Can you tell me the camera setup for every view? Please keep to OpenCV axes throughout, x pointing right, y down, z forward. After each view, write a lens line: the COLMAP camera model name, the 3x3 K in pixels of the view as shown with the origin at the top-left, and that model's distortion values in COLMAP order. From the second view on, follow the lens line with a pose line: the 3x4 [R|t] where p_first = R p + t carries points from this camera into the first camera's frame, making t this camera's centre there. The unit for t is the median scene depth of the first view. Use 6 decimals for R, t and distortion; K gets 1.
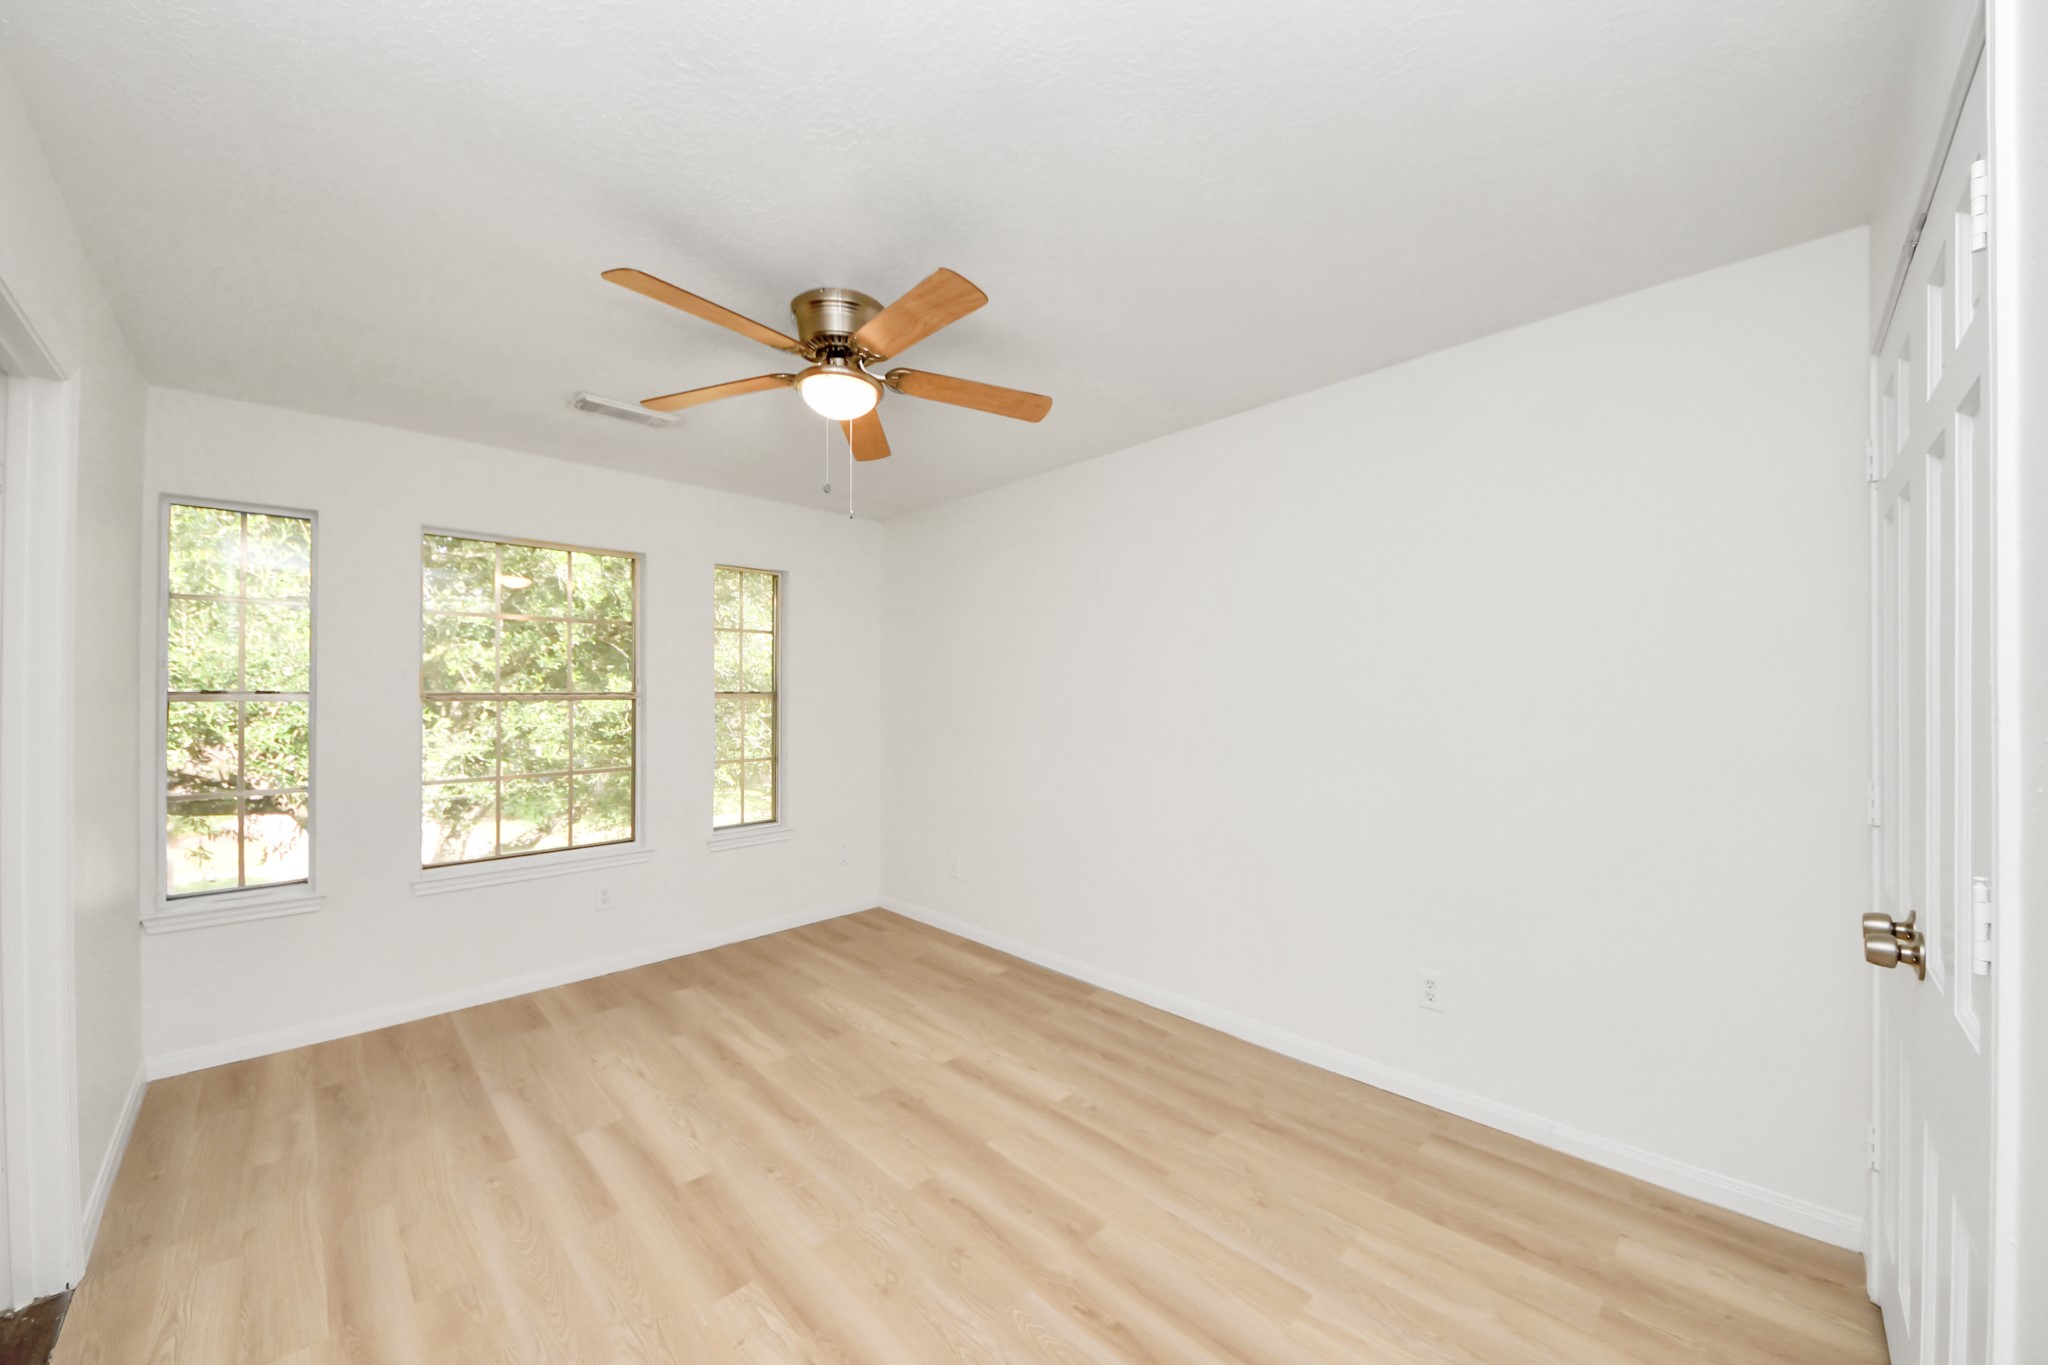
lens RADIAL K [[749.1, 0, 1023.3], [0, 749.1, 689.5], [0, 0, 1]] dist [0.042369, -0.026400]
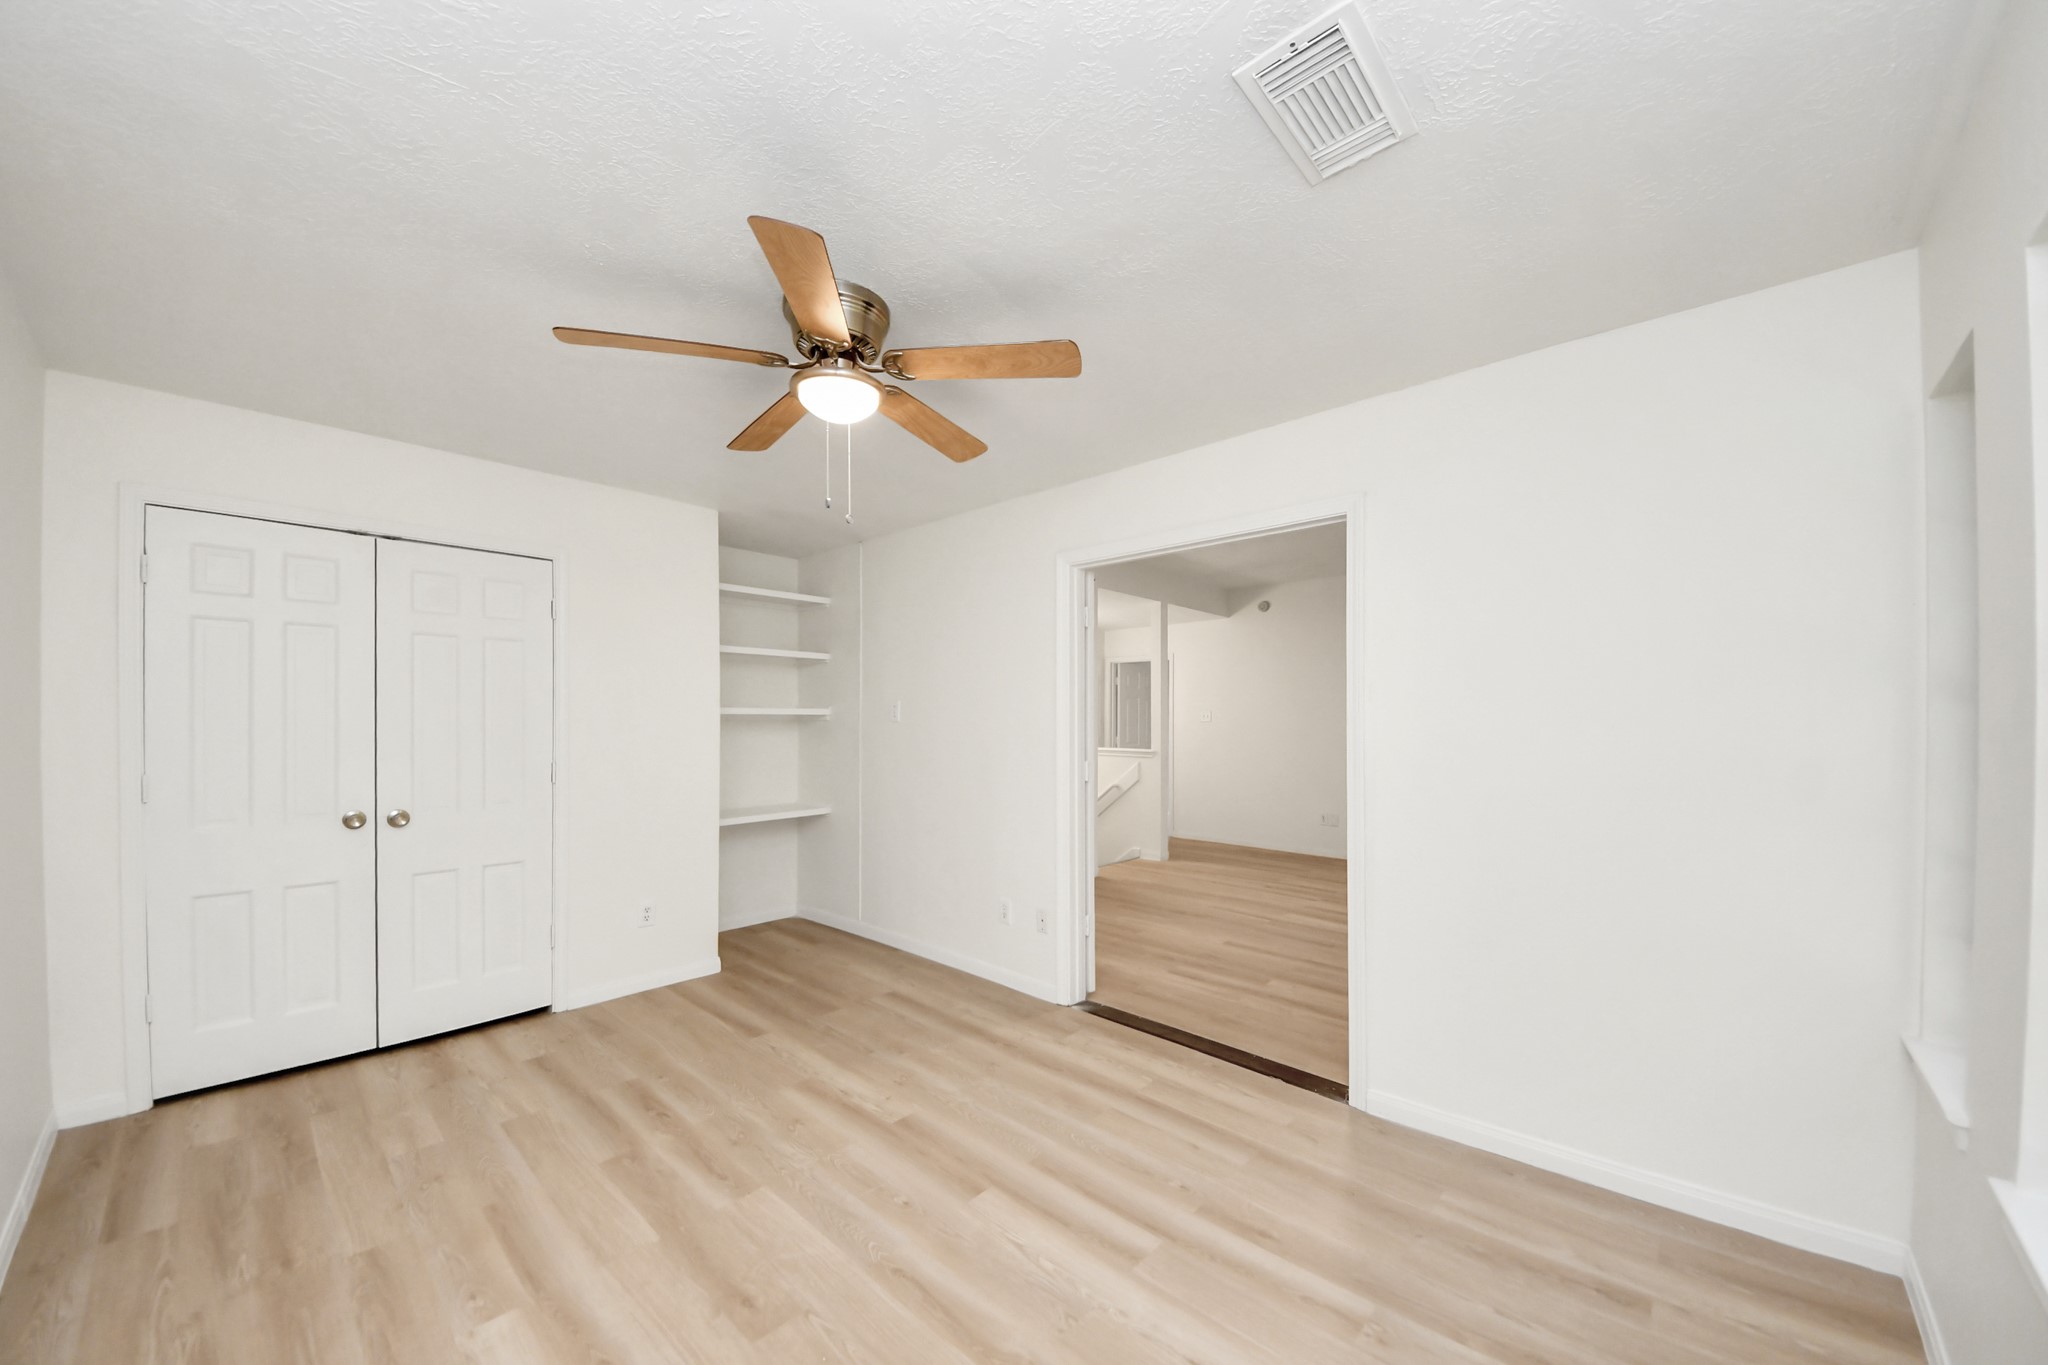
lens RADIAL K [[749.1, 0, 1023.3], [0, 749.1, 689.5], [0, 0, 1]] dist [0.042369, -0.026400]
pose [[-0.998781, 0.003195, -0.049249, -0.422751], [0.006232, 0.998079, -0.061646, 0.046814], [0.048957, -0.061877, -0.996882, 1.948633]]
